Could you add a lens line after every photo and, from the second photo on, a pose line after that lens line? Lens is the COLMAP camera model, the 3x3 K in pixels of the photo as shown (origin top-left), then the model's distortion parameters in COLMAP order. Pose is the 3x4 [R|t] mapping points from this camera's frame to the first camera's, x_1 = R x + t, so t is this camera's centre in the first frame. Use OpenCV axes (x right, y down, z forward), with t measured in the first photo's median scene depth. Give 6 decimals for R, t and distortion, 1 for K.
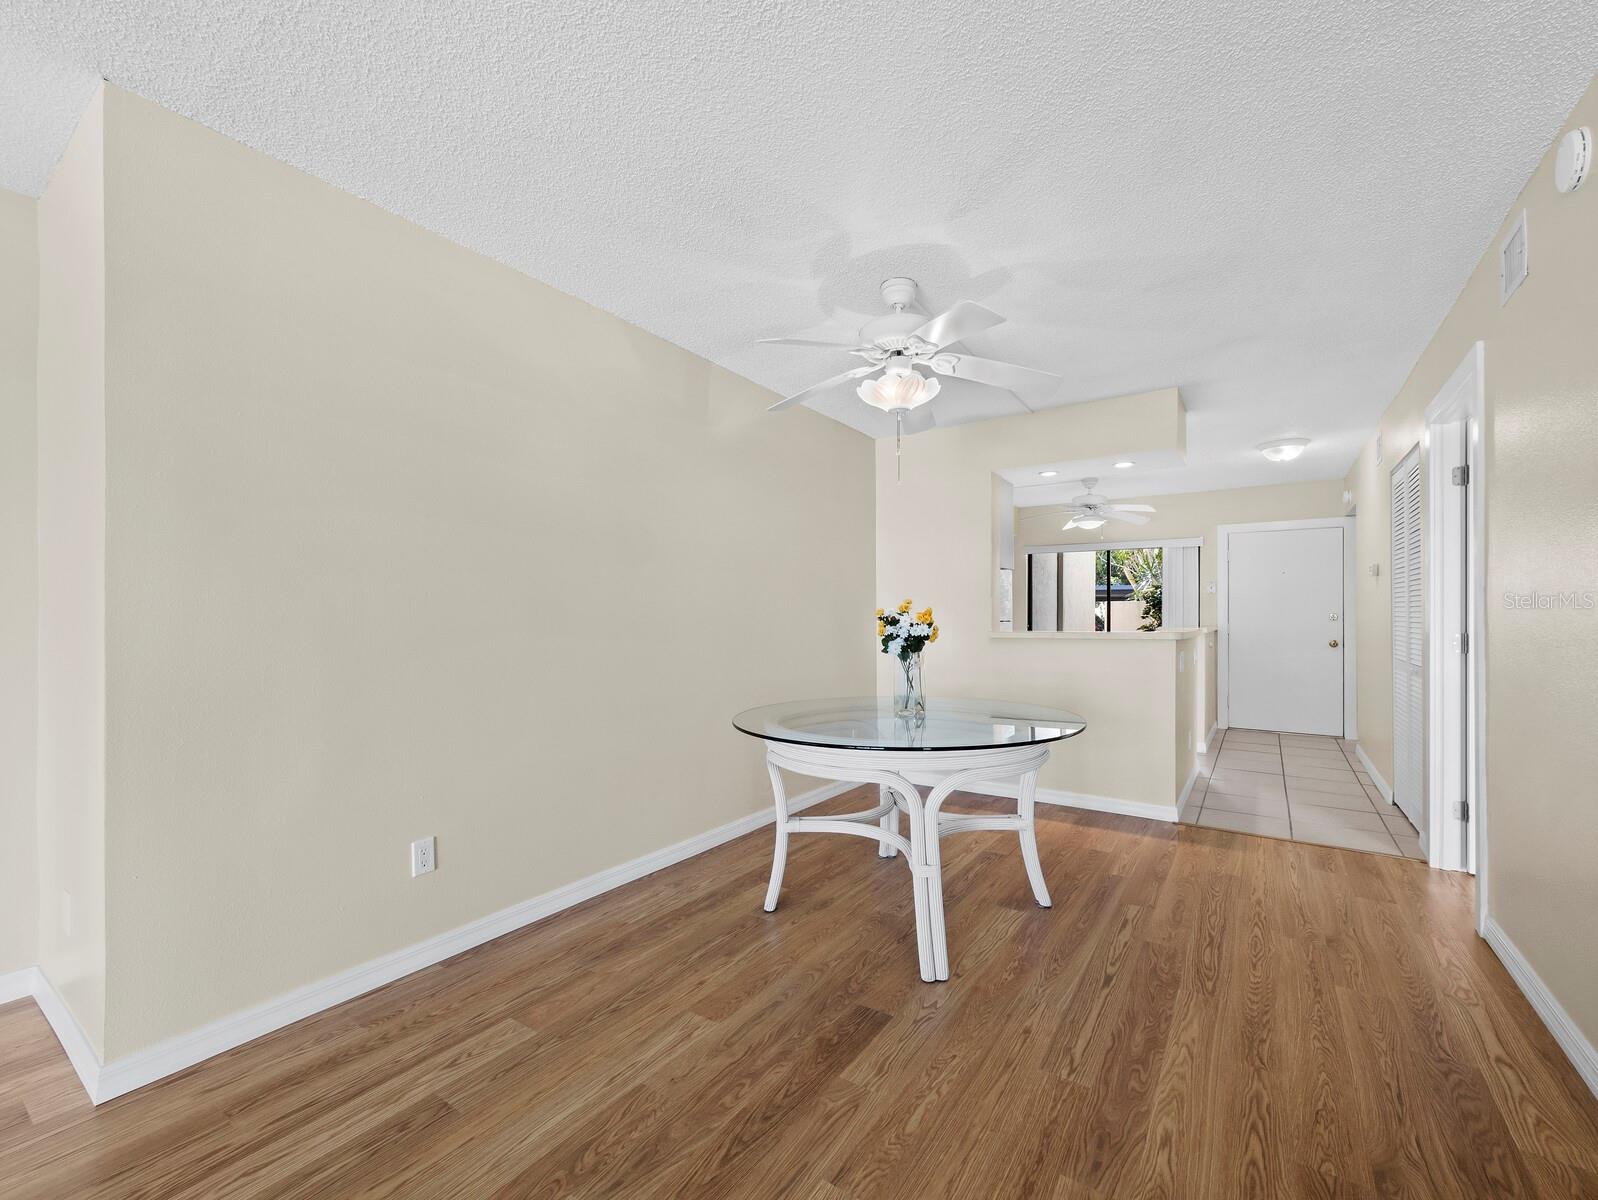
lens RADIAL K [[668.5, 0, 802.8], [0, 668.5, 617.8], [0, 0, 1]] dist [-0.003110, 0.000974]
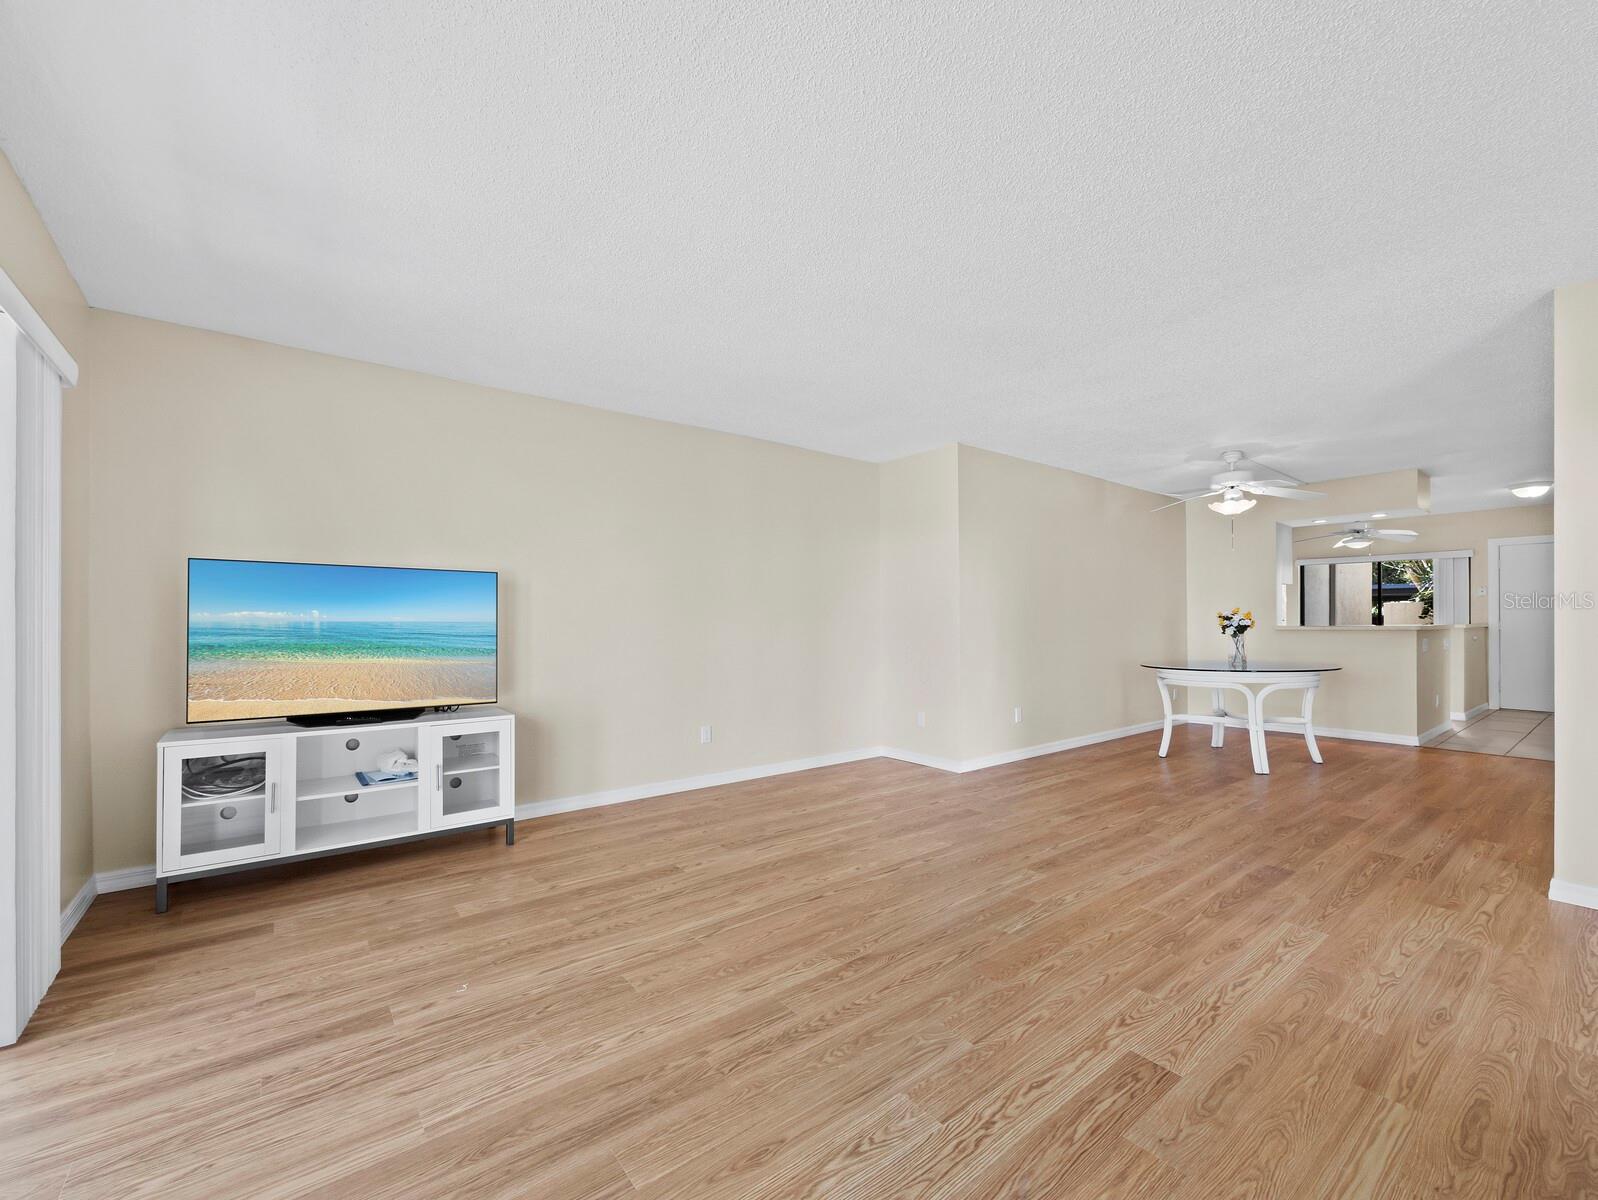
lens RADIAL K [[668.5, 0, 808.8], [0, 668.5, 611.8], [0, 0, 1]] dist [-0.003110, 0.000974]
pose [[0.954175, -0.002131, -0.299240, -0.474476], [0.000038, 0.999975, -0.007003, 0.000147], [0.299248, 0.006670, 0.954152, -1.309134]]
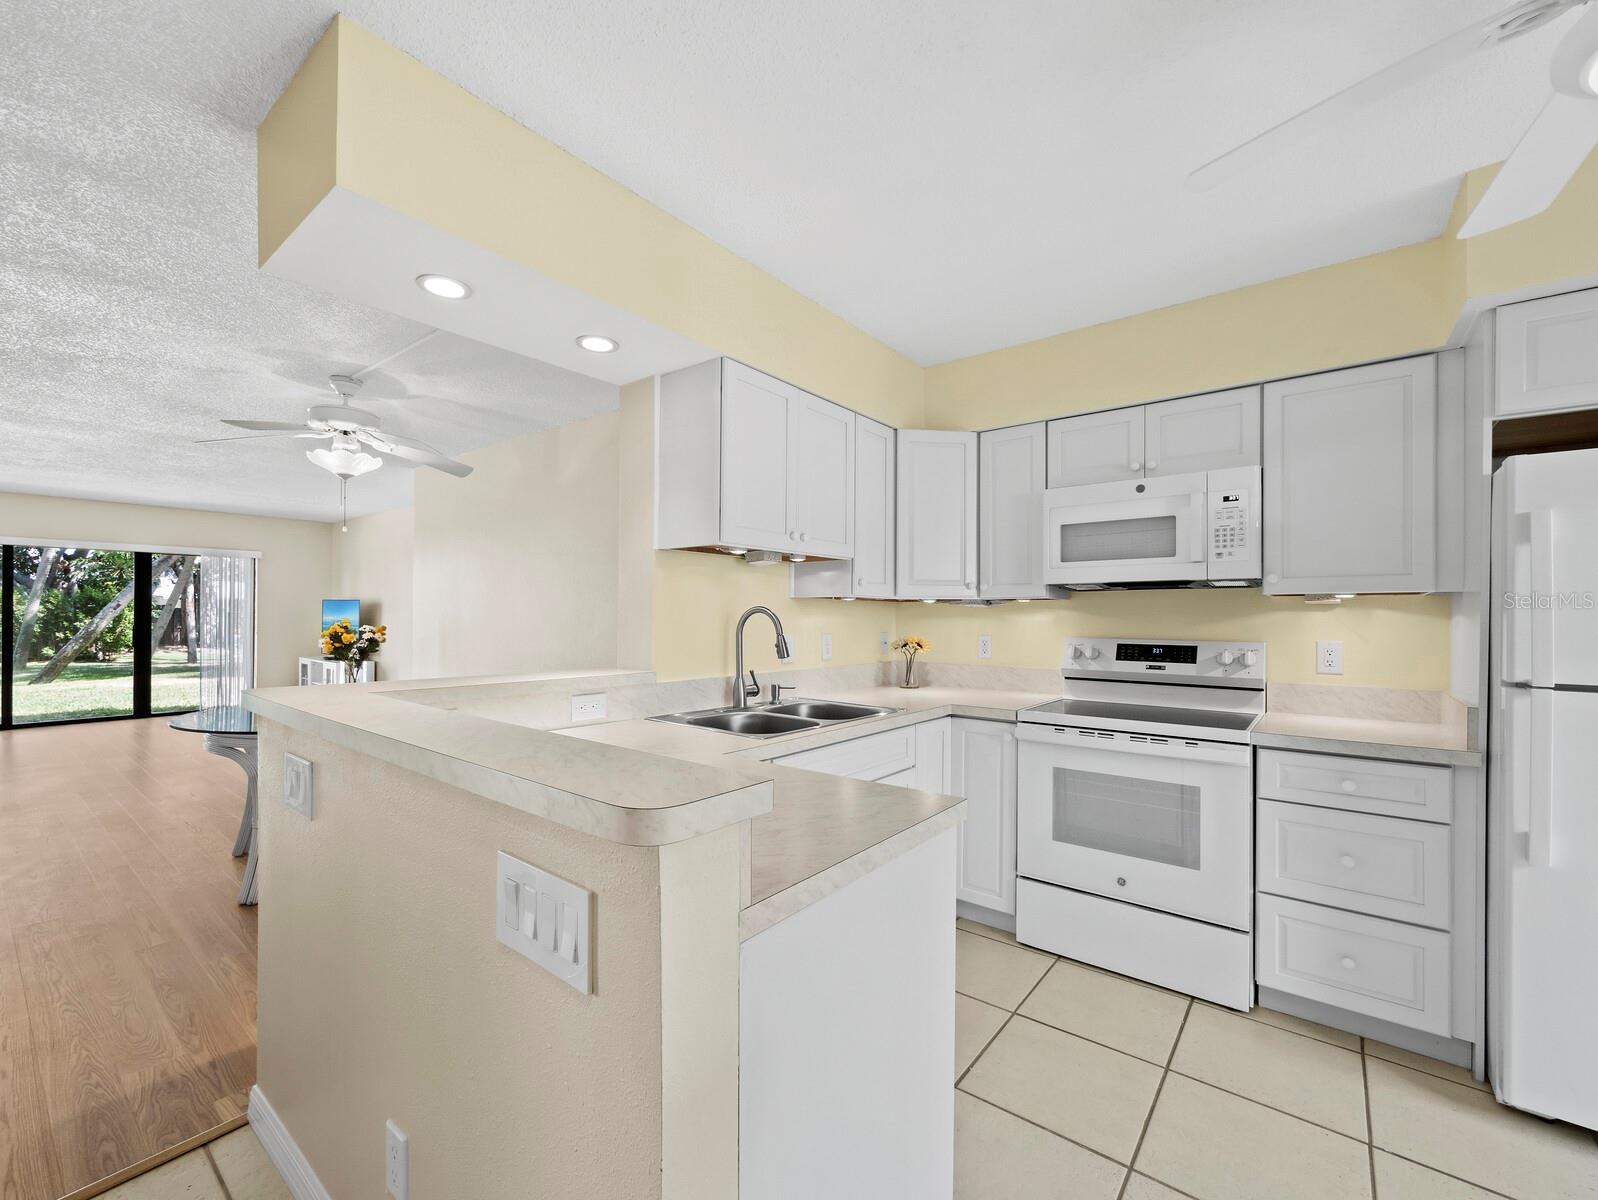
lens RADIAL K [[668.5, 0, 805.6], [0, 668.5, 616.2], [0, 0, 1]] dist [-0.003110, 0.000974]
pose [[-0.058724, 0.006119, -0.998255, 1.348692], [-0.006728, 0.999956, 0.006526, -0.047984], [0.998252, 0.007100, -0.058681, 1.913884]]
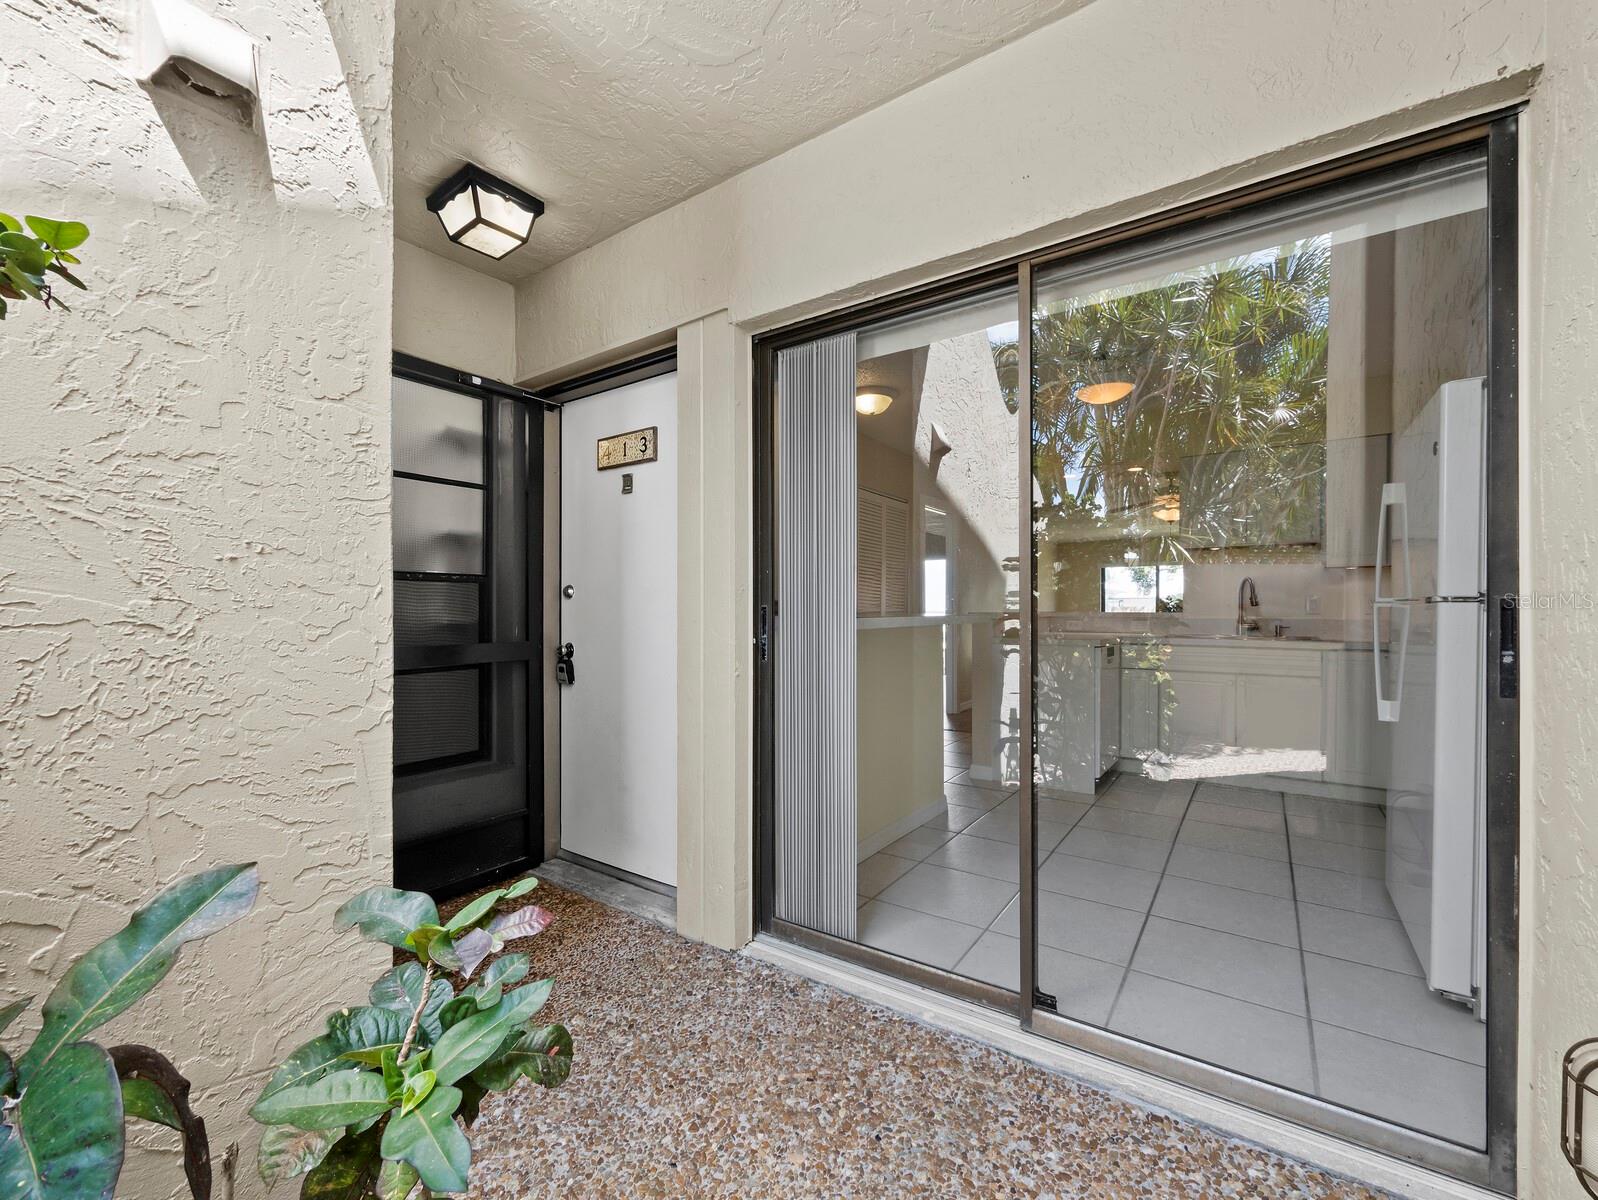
lens RADIAL K [[668.5, 0, 794.0], [0, 668.5, 612.1], [0, 0, 1]] dist [-0.003110, 0.000974]
pose [[-0.999994, 0.002800, 0.001822, 1.528342], [0.002803, 0.999995, 0.001649, 0.028342], [-0.001817, 0.001655, -0.999997, 3.432053]]
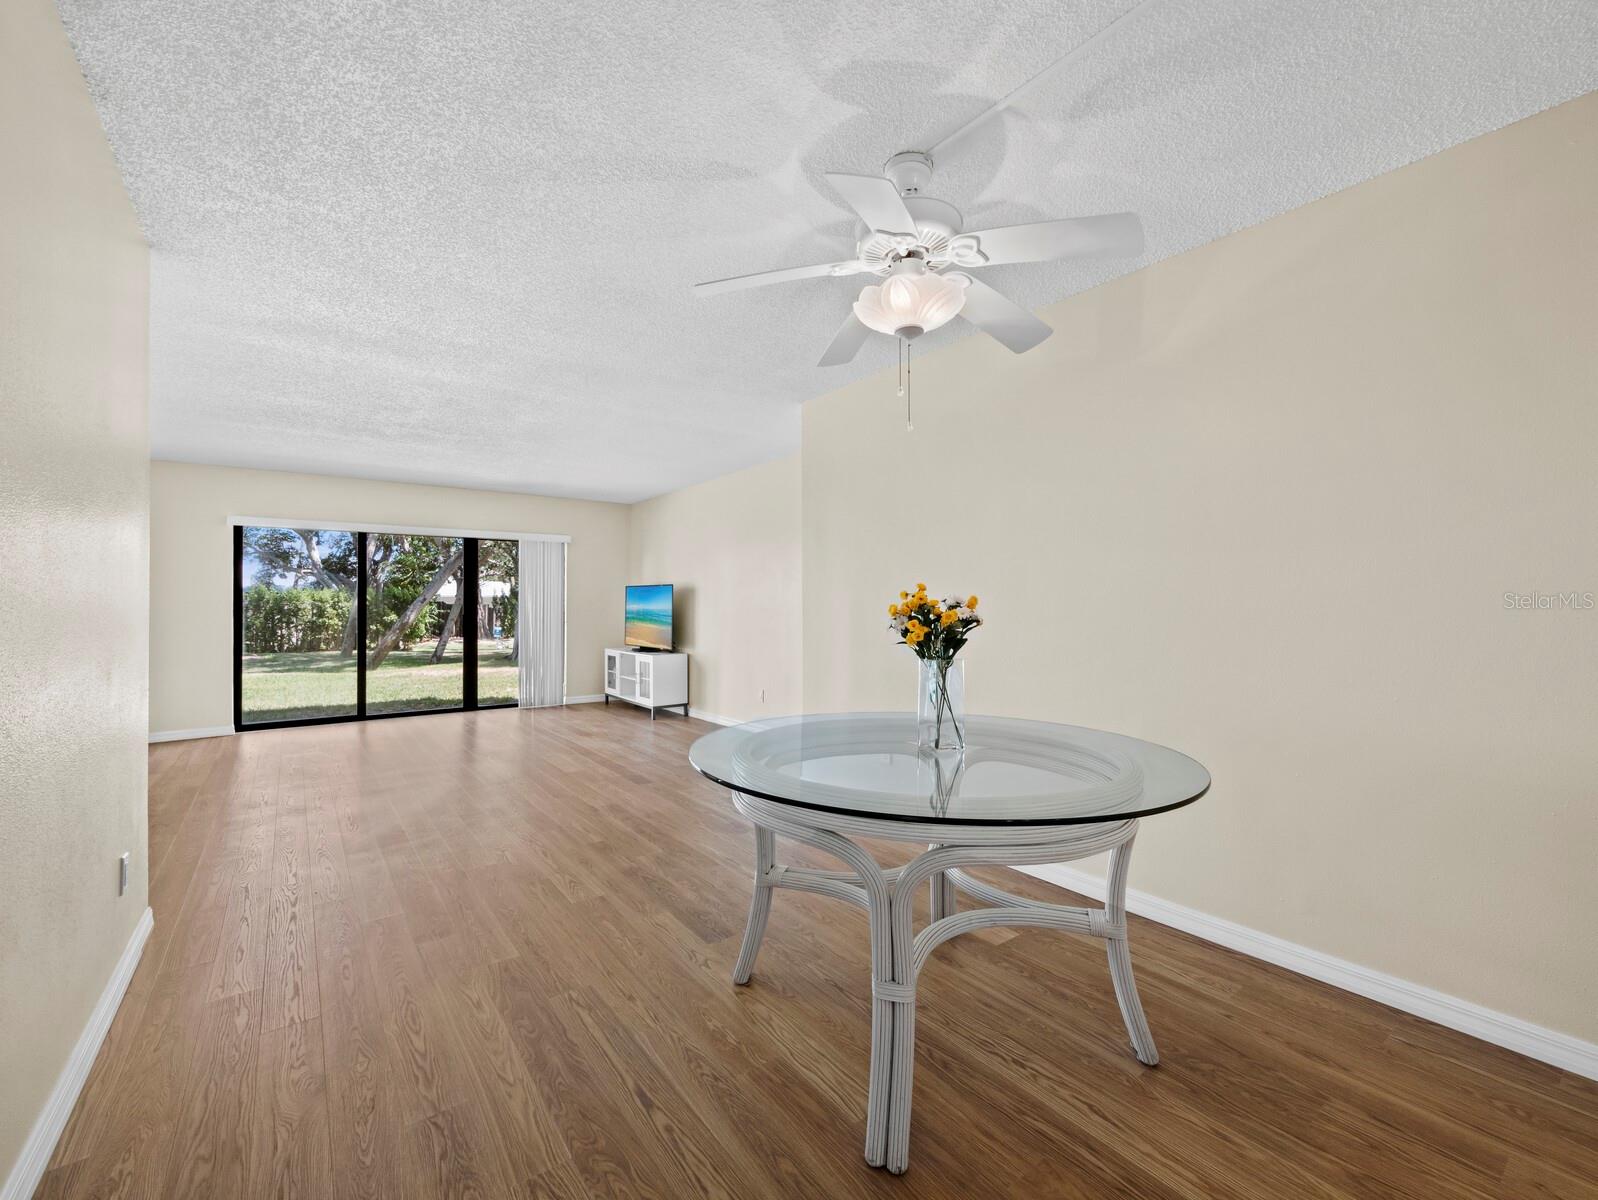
lens RADIAL K [[668.5, 0, 805.1], [0, 668.5, 604.1], [0, 0, 1]] dist [-0.003110, 0.000974]
pose [[-0.311272, -0.003326, -0.950315, 0.862931], [-0.000073, 0.999994, -0.003476, -0.001838], [0.950321, -0.001013, -0.311270, 1.092245]]
